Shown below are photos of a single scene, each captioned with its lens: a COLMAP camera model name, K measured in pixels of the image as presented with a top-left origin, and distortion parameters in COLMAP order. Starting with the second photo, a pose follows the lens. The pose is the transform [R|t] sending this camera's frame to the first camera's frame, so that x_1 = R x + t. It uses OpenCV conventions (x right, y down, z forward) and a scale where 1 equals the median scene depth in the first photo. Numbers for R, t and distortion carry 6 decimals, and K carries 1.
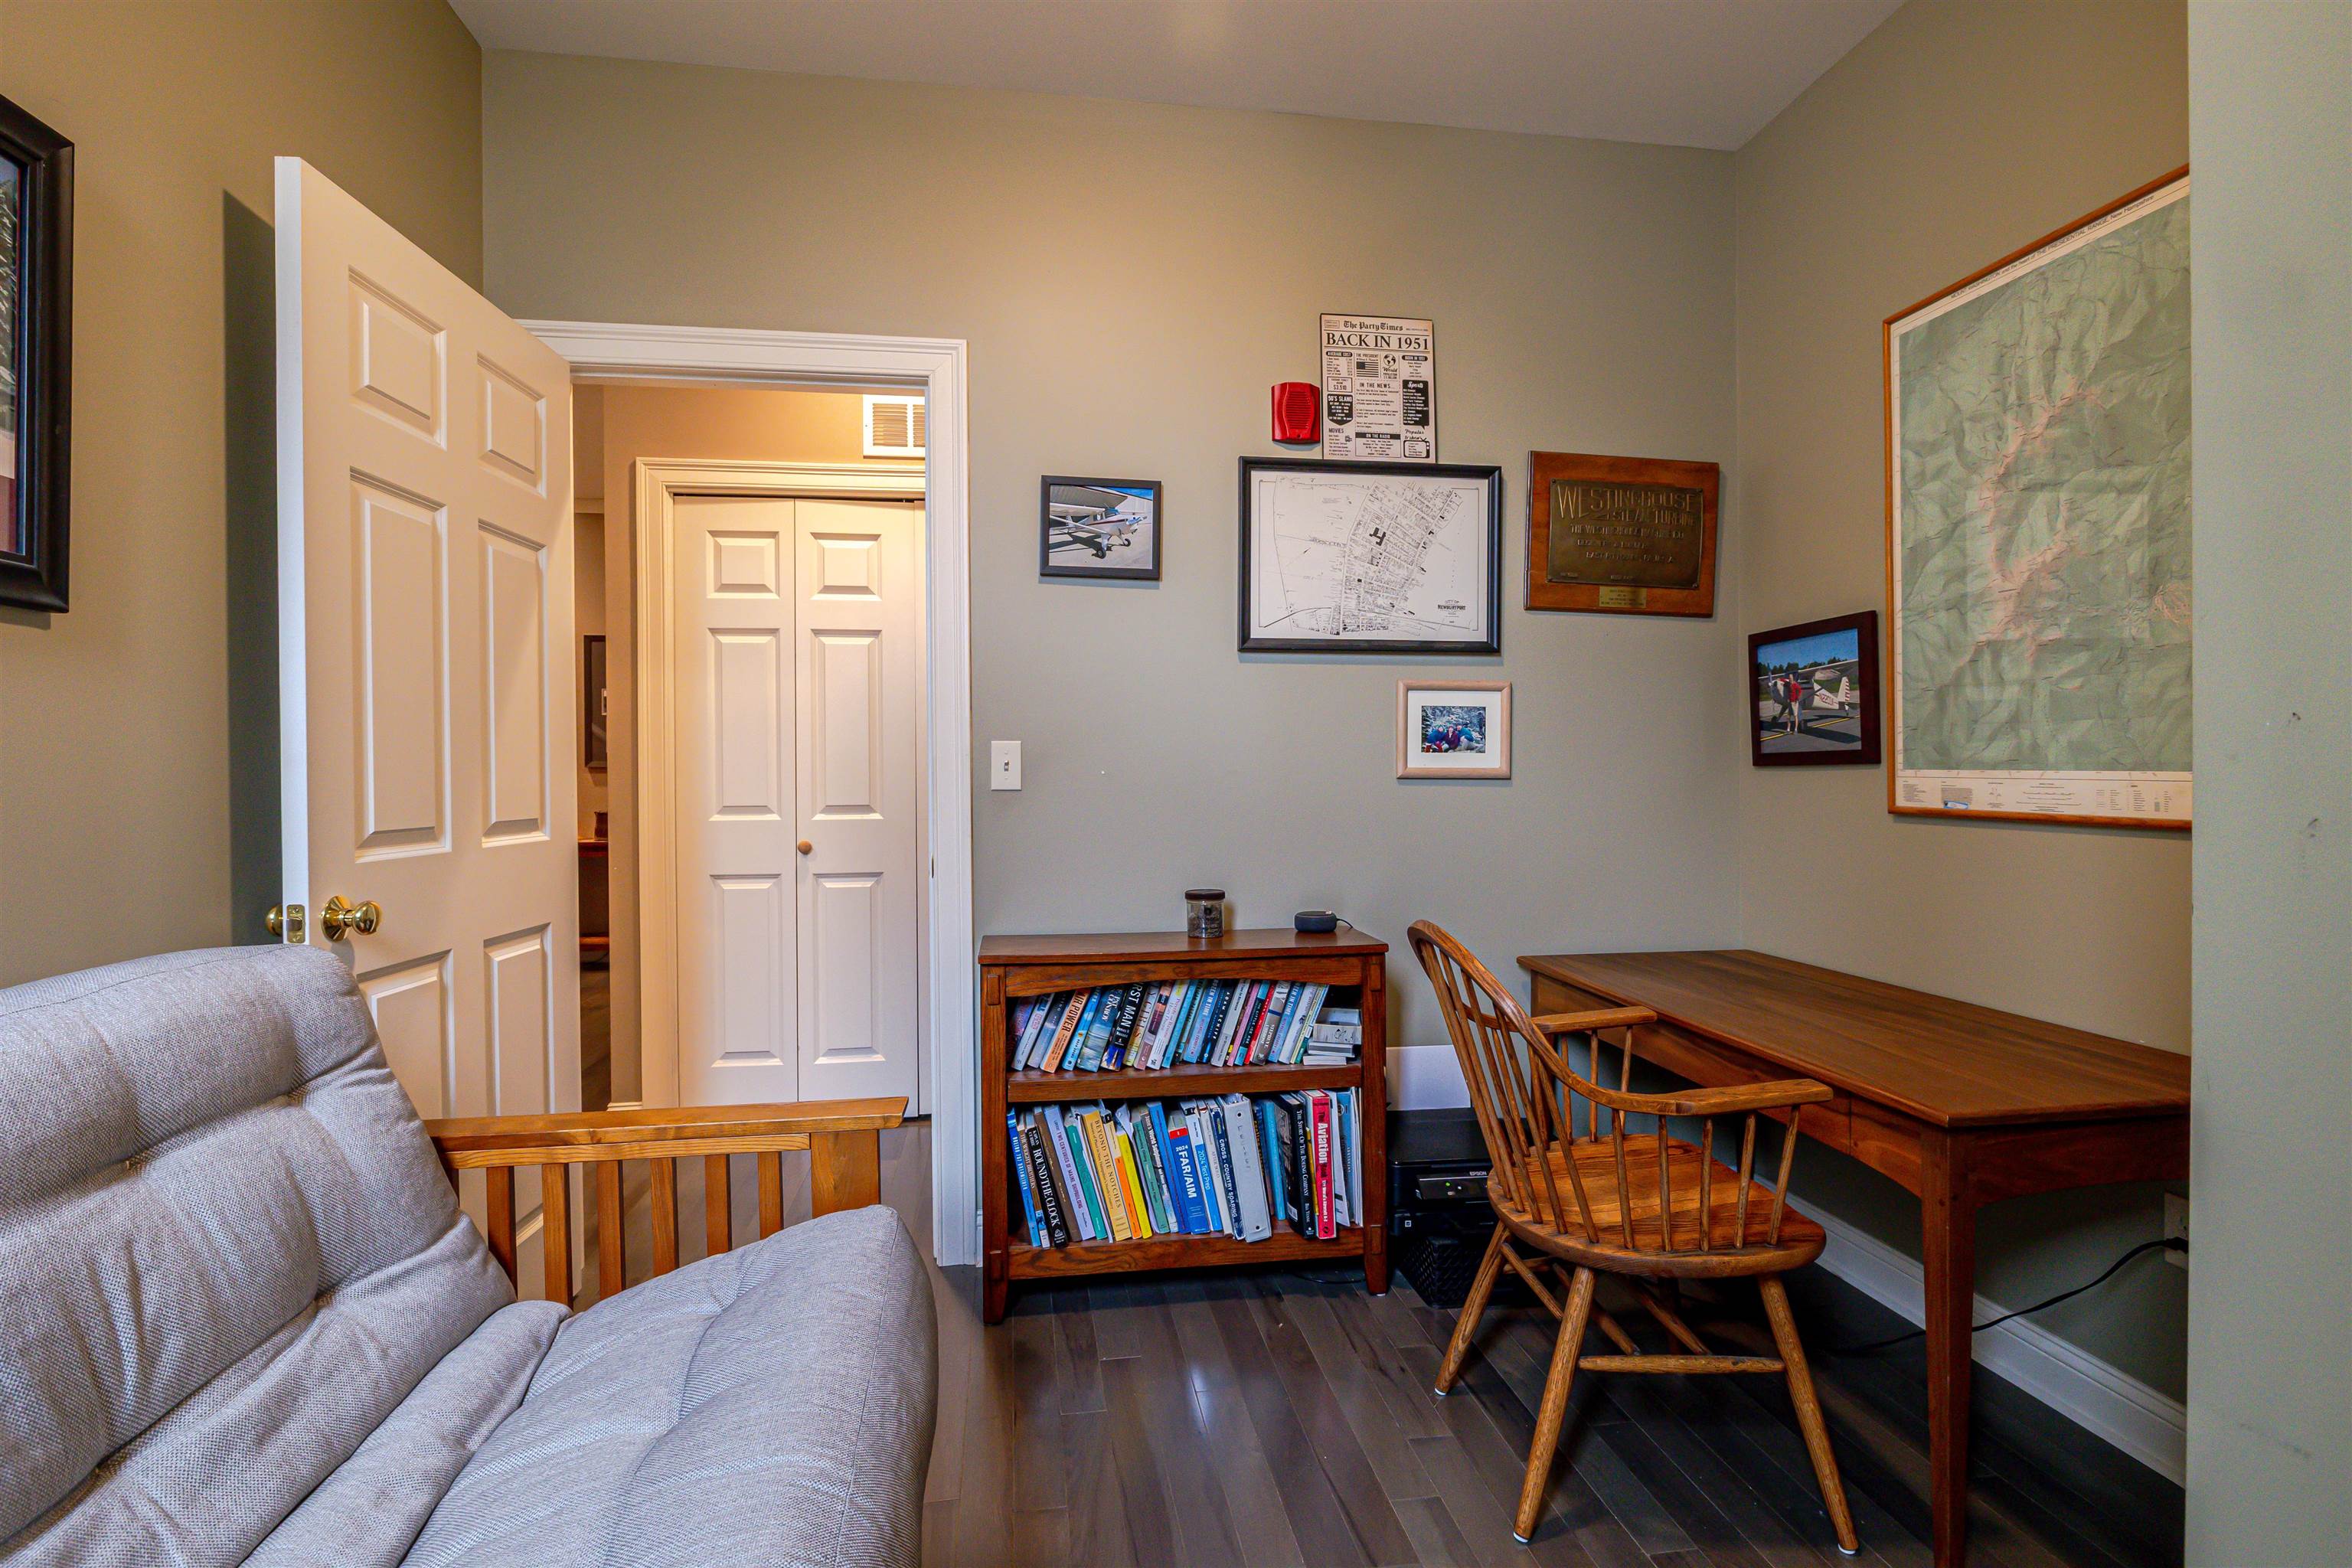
lens RADIAL K [[1096.7, 0, 1168.3], [0, 1096.7, 782.6], [0, 0, 1]] dist [-0.011249, 0.001951]
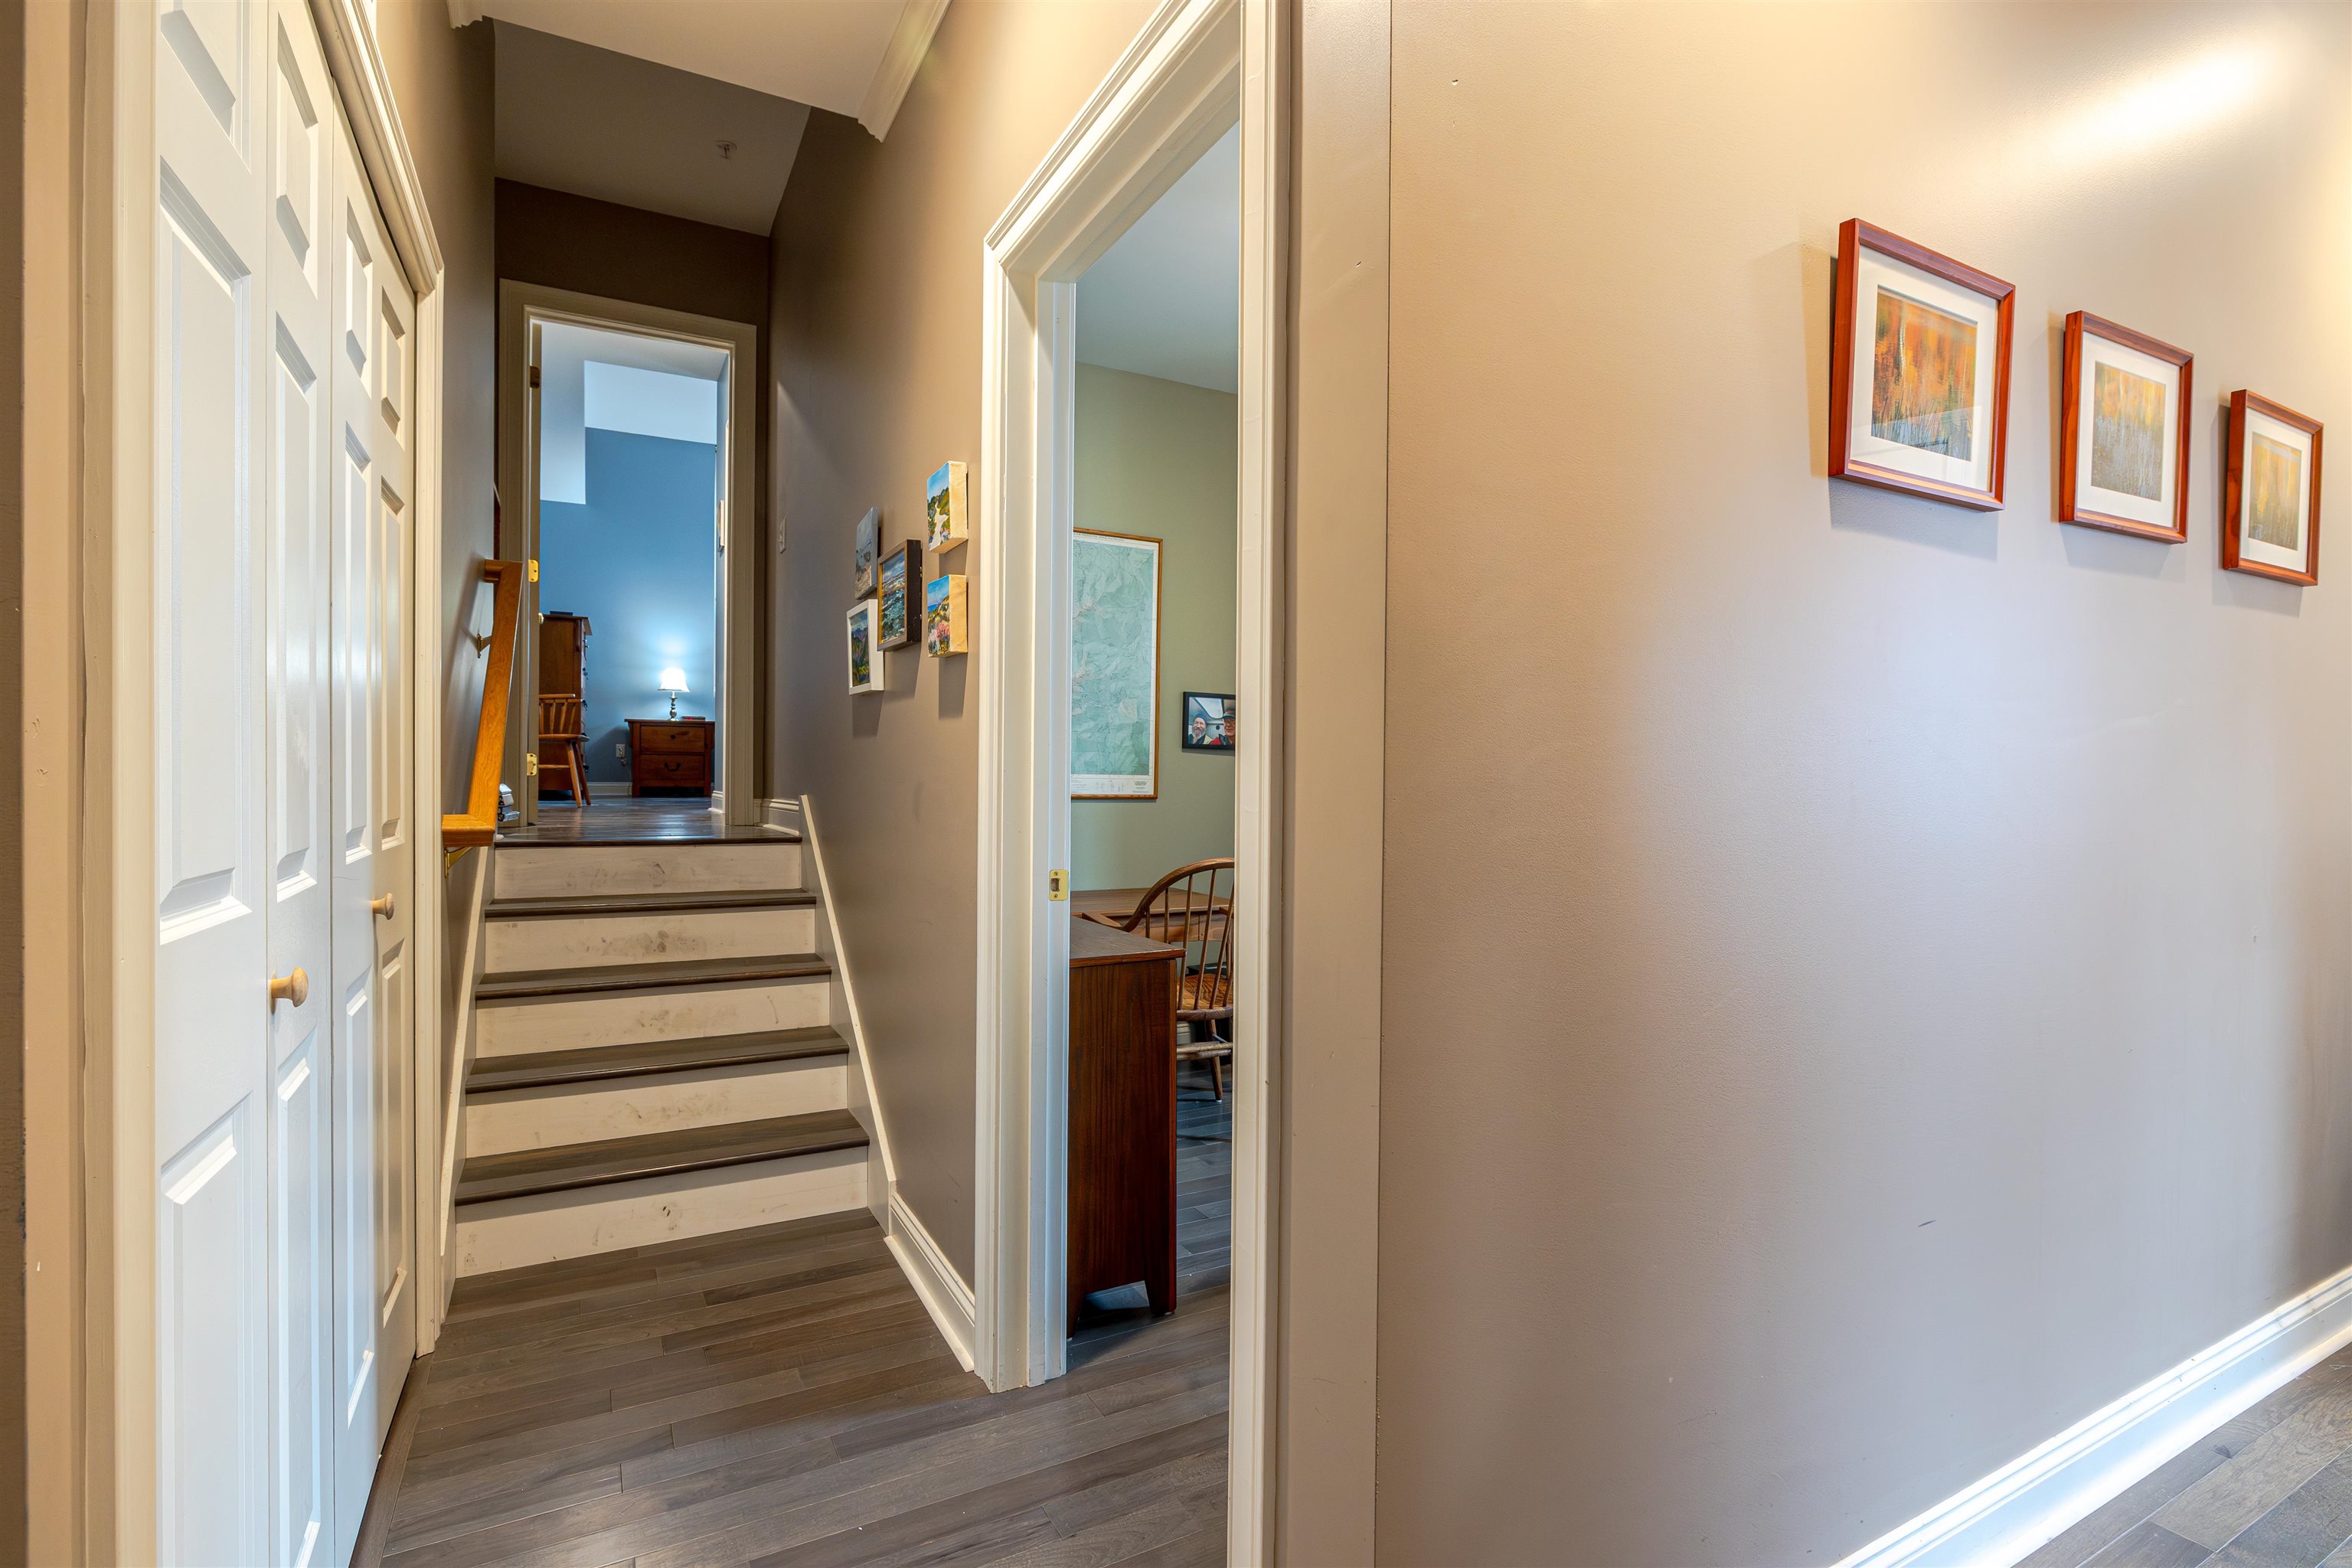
lens RADIAL K [[1096.7, 0, 1173.2], [0, 1096.7, 790.9], [0, 0, 1]] dist [-0.011249, 0.001951]
pose [[-0.347173, -0.002814, 0.937797, -1.308259], [0.005843, 0.999970, 0.005163, 0.012058], [-0.937783, 0.007272, -0.347146, 1.584664]]
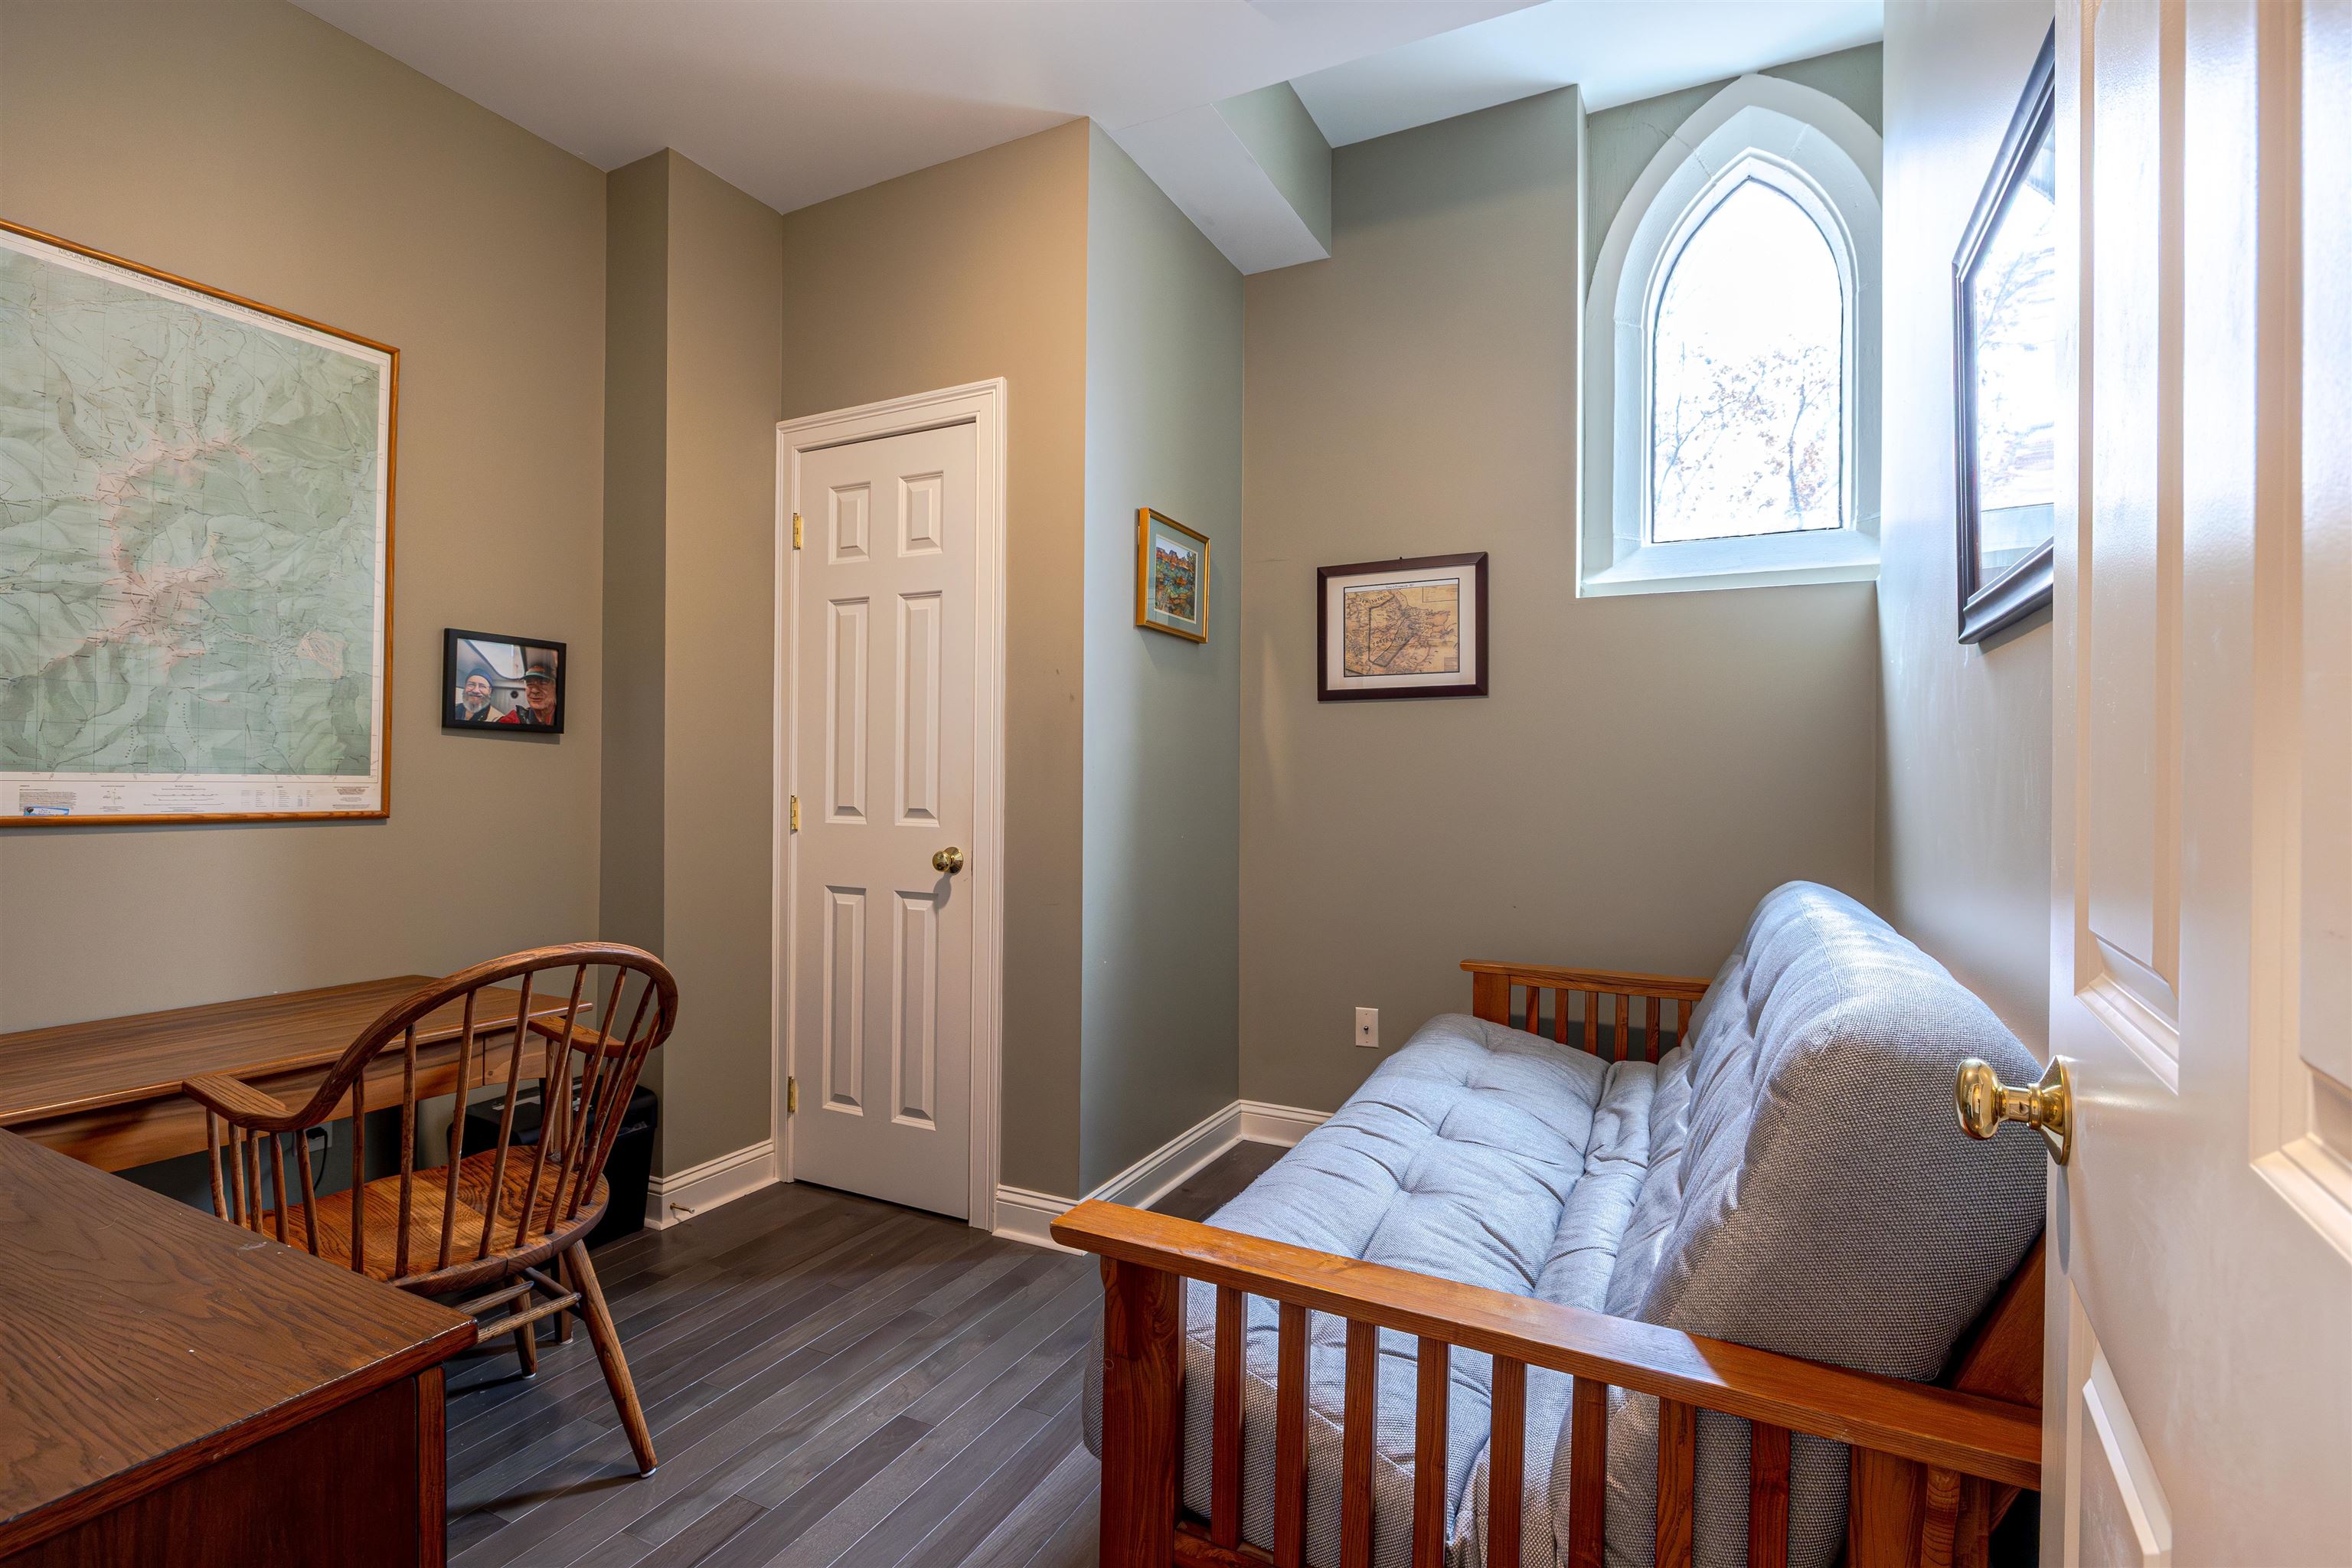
lens RADIAL K [[1096.7, 0, 1185.6], [0, 1096.7, 783.2], [0, 0, 1]] dist [-0.011249, 0.001951]
pose [[-0.822186, 0.001608, 0.569217, -0.622203], [0.006870, 0.999951, 0.007097, -0.002394], [-0.569177, 0.009745, -0.822157, 1.332664]]
